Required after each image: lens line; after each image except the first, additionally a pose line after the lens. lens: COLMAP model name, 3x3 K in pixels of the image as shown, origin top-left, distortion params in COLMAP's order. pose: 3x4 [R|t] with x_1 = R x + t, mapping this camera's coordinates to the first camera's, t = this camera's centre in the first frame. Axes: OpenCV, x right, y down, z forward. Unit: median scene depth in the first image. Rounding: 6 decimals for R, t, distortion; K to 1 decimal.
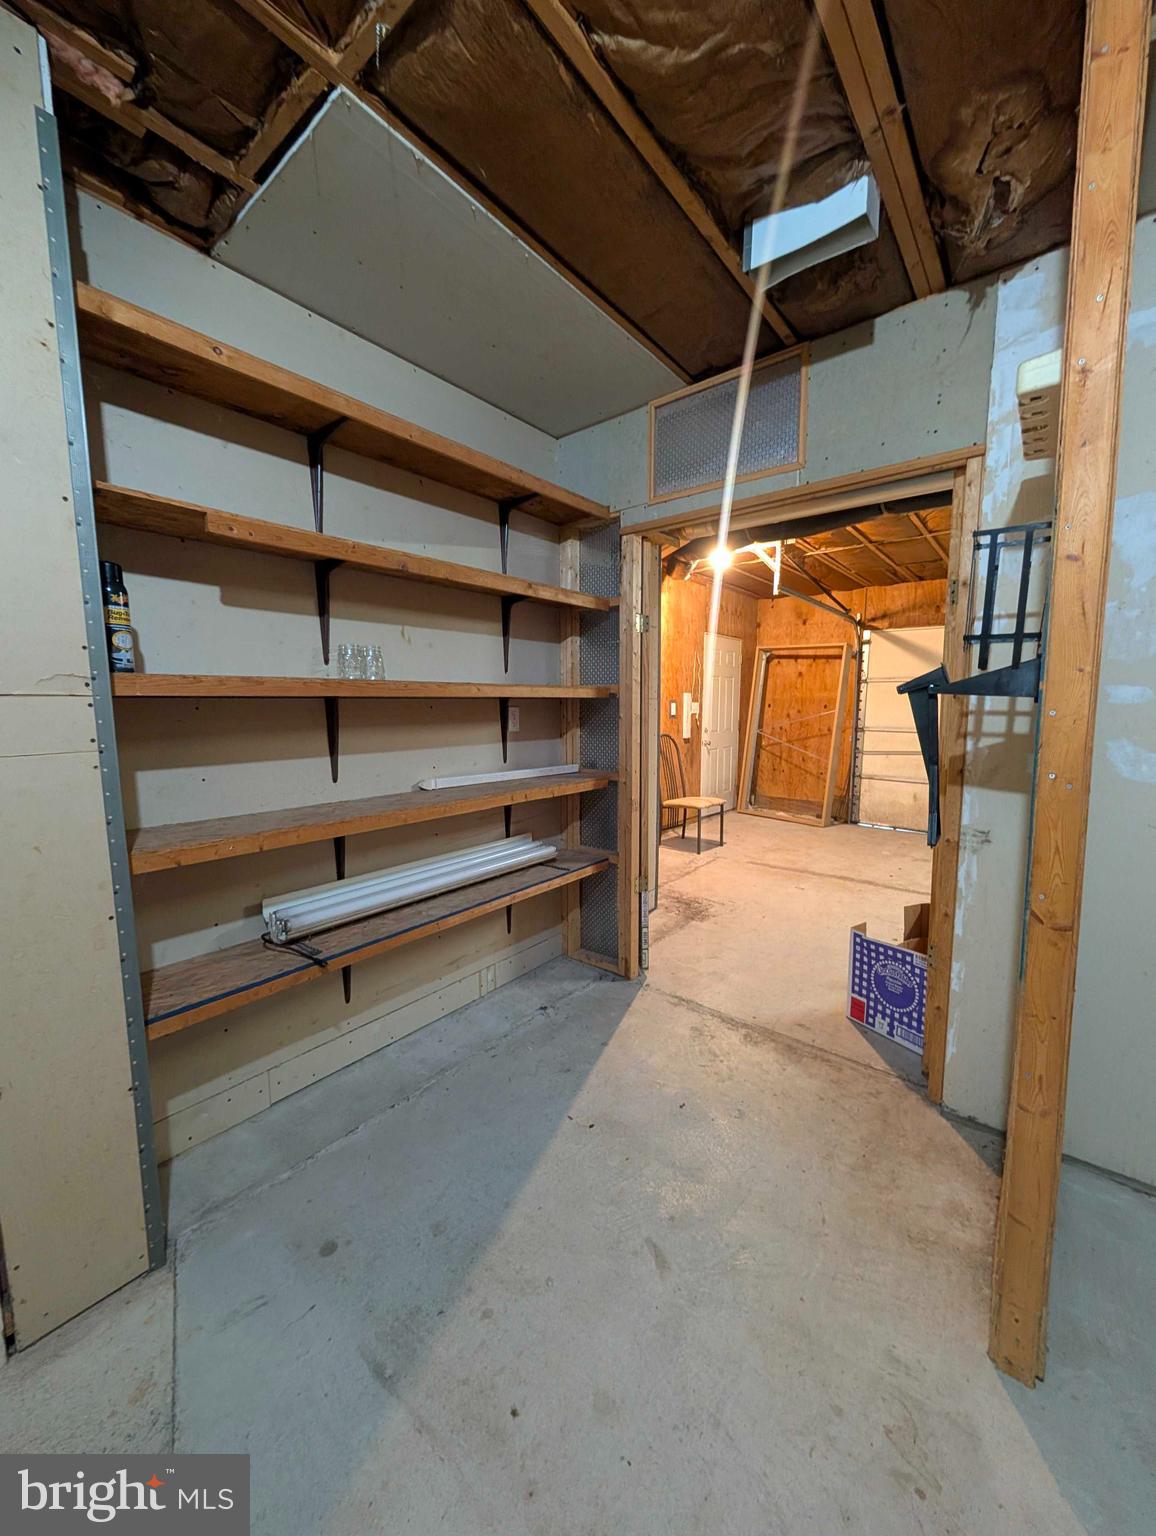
lens RADIAL K [[588.3, 0, 577.5], [0, 588.3, 766.2], [0, 0, 1]] dist [0.006558, 0.000146]
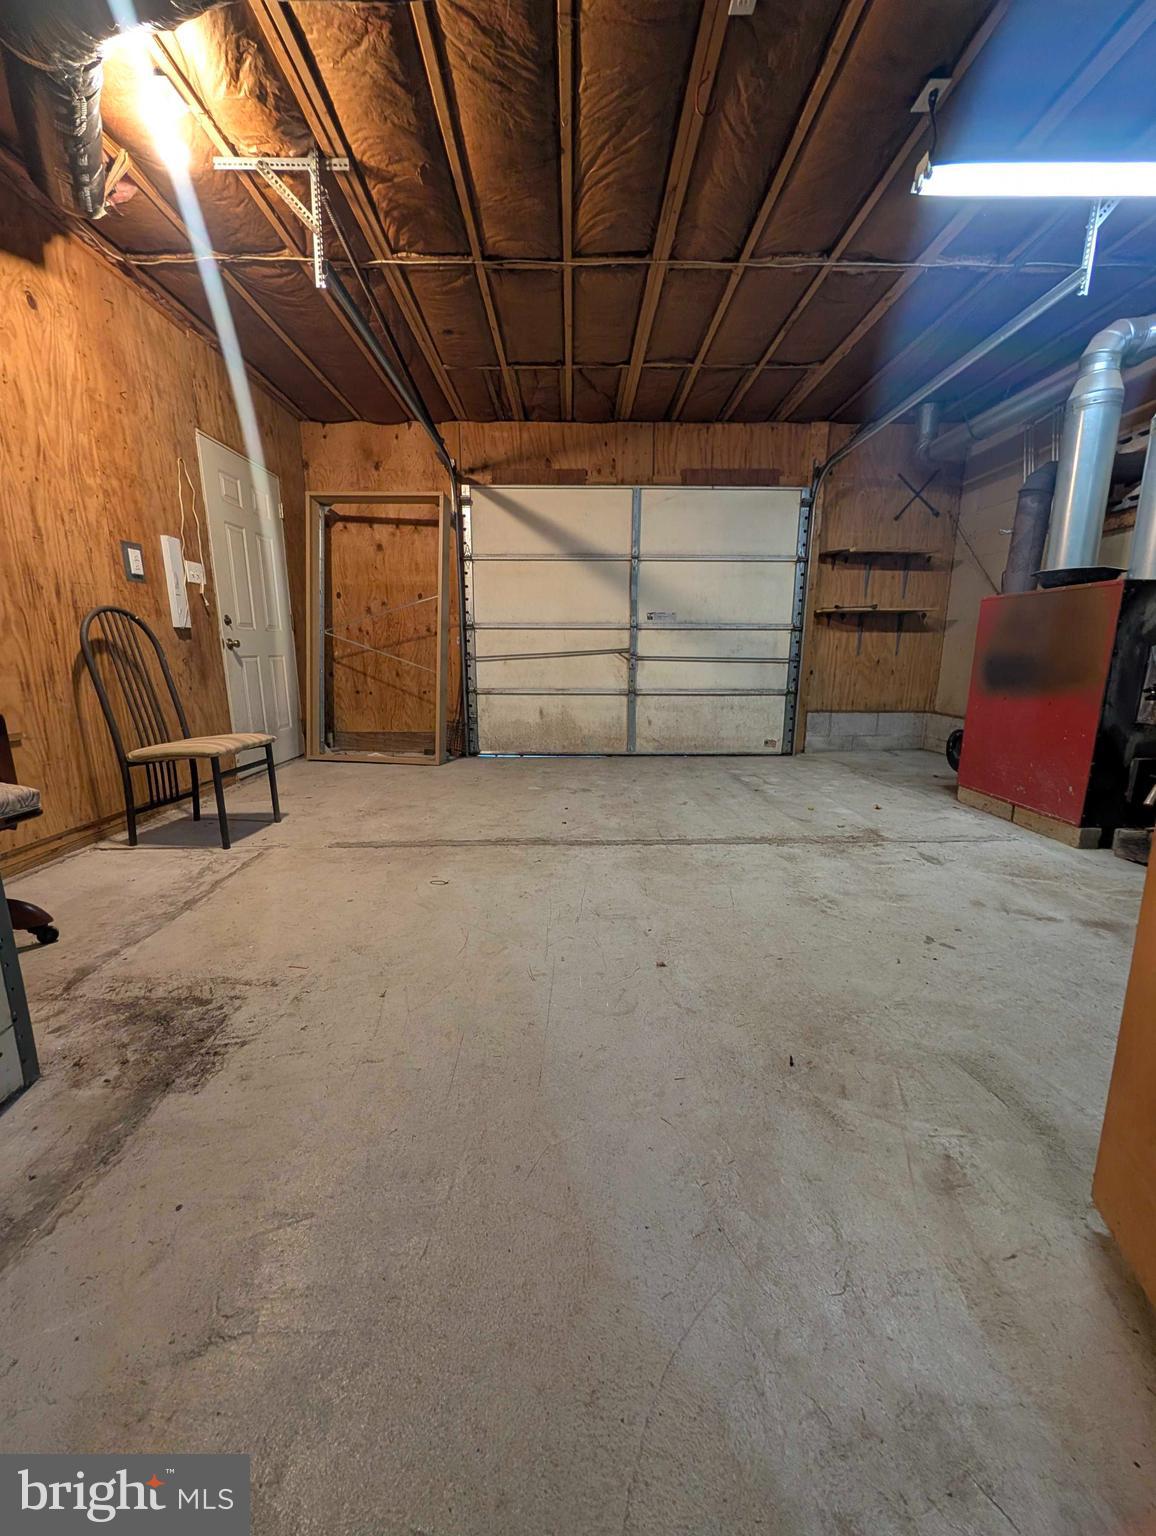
lens RADIAL K [[588.3, 0, 577.1], [0, 588.3, 767.8], [0, 0, 1]] dist [0.006558, 0.000146]
pose [[0.771443, -0.128554, 0.623177, 0.111321], [0.074299, 0.990878, 0.112429, 0.040924], [-0.631946, -0.040431, 0.773957, 0.363474]]
